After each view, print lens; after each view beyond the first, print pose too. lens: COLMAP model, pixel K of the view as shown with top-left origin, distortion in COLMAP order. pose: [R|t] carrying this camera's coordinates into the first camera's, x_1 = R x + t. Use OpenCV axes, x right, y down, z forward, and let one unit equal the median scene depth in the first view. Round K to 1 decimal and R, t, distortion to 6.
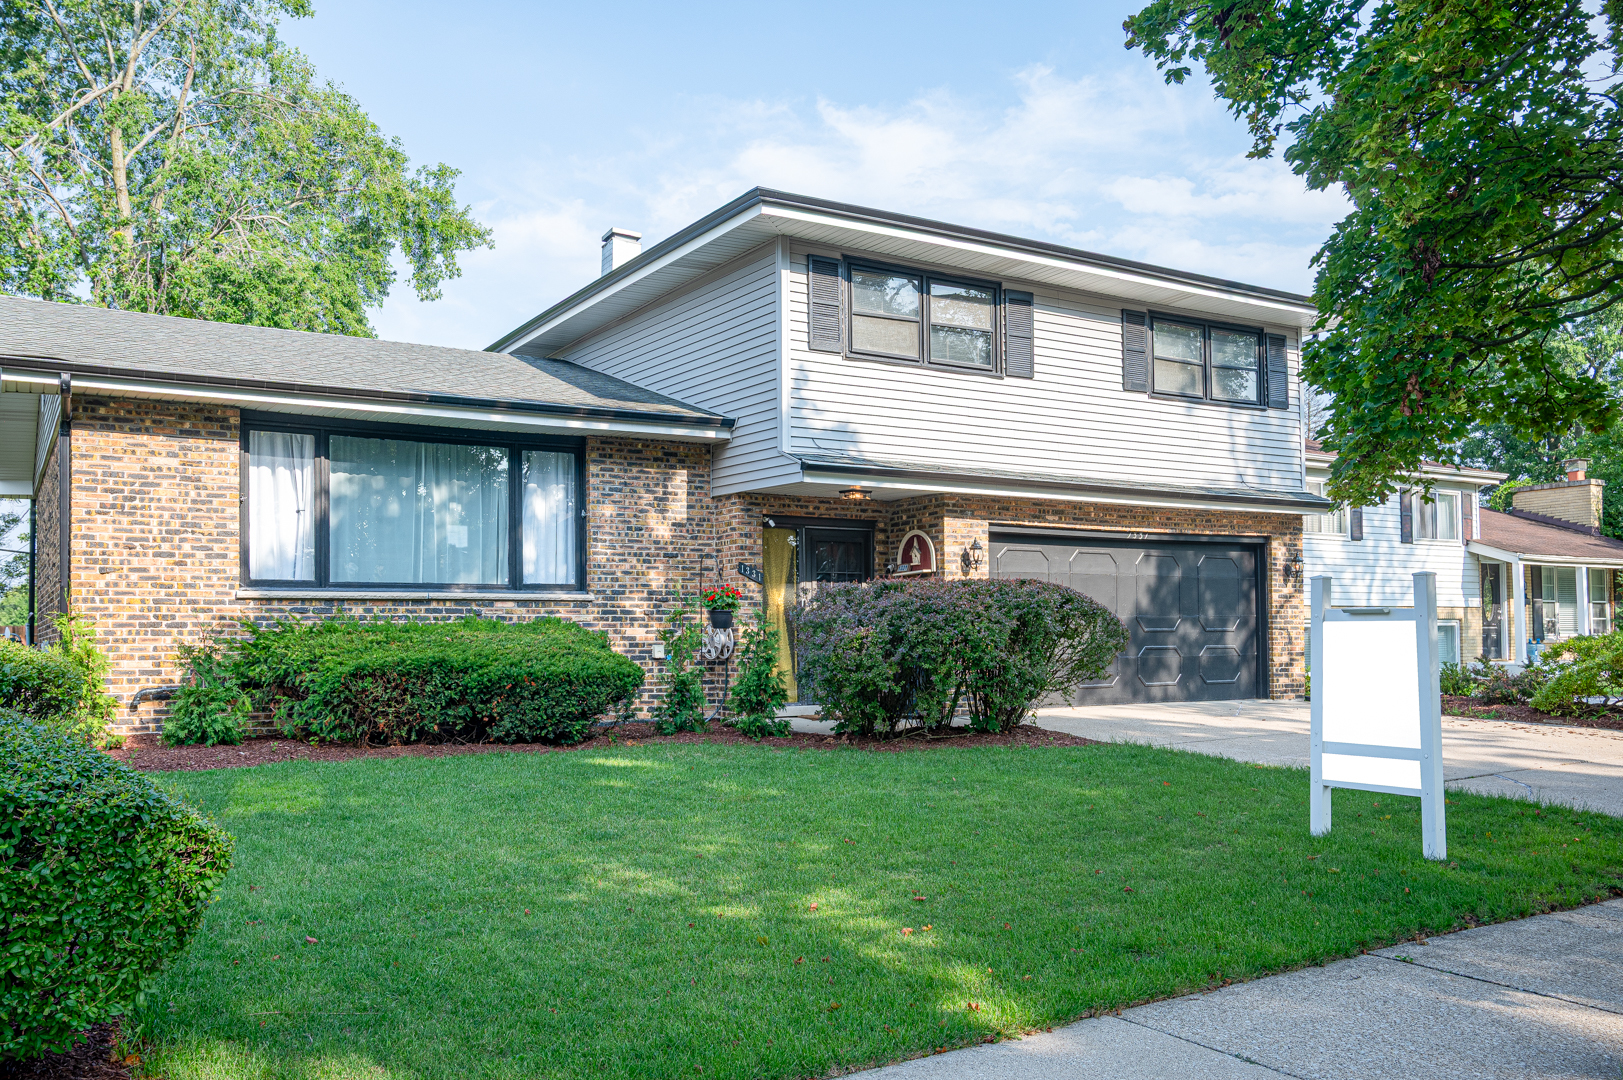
lens RADIAL K [[1312.5, 0, 811.5], [0, 1312.5, 540.0], [0, 0, 1]] dist [-0.001964, -0.000844]
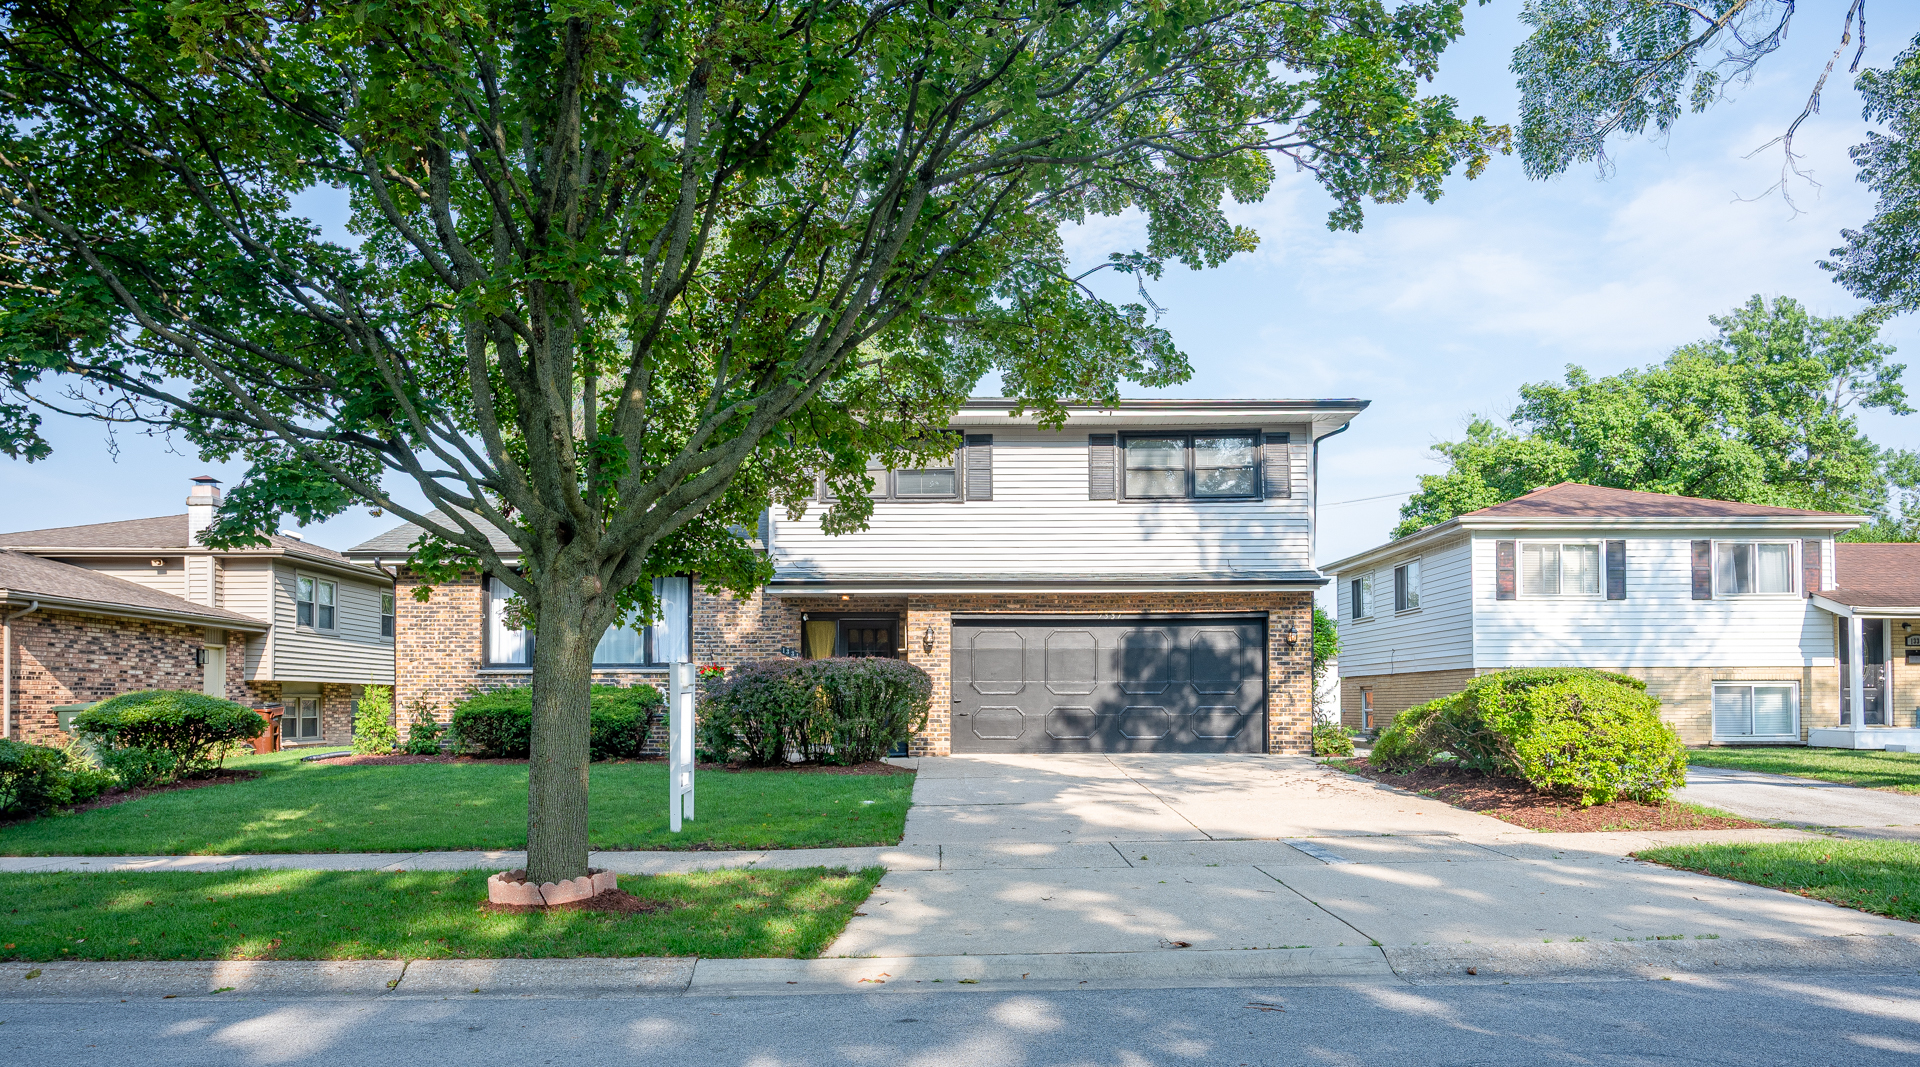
lens RADIAL K [[1252.7, 0, 956.9], [0, 1252.7, 586.1], [0, 0, 1]] dist [-0.000152, -0.000905]
pose [[0.852615, -0.040155, -0.520995, 0.810588], [0.035249, 0.999192, -0.019325, -0.015293], [0.521350, -0.001888, 0.853341, -0.082381]]
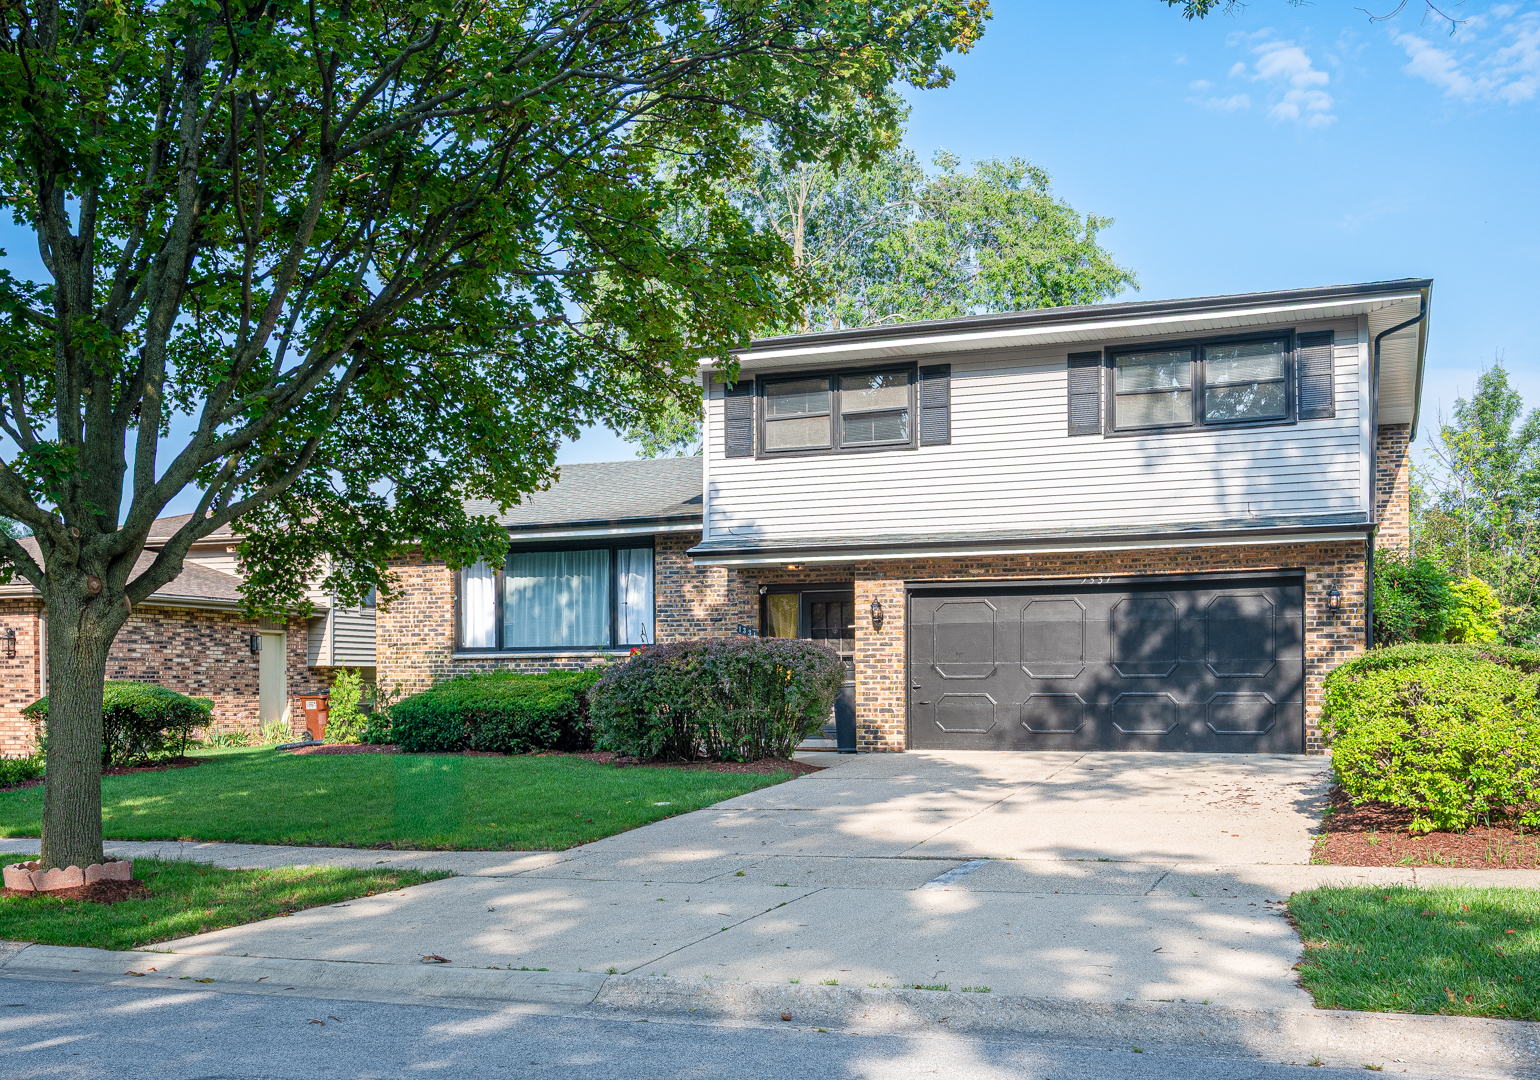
lens RADIAL K [[1533.5, 0, 770.0], [0, 1533.5, 540.0], [0, 0, 1]] dist [0.002489, 0.000546]
pose [[0.602504, -0.068272, -0.795191, 1.112789], [0.063049, 0.997292, -0.037853, -0.005953], [0.795622, -0.027329, 0.605177, 0.123236]]
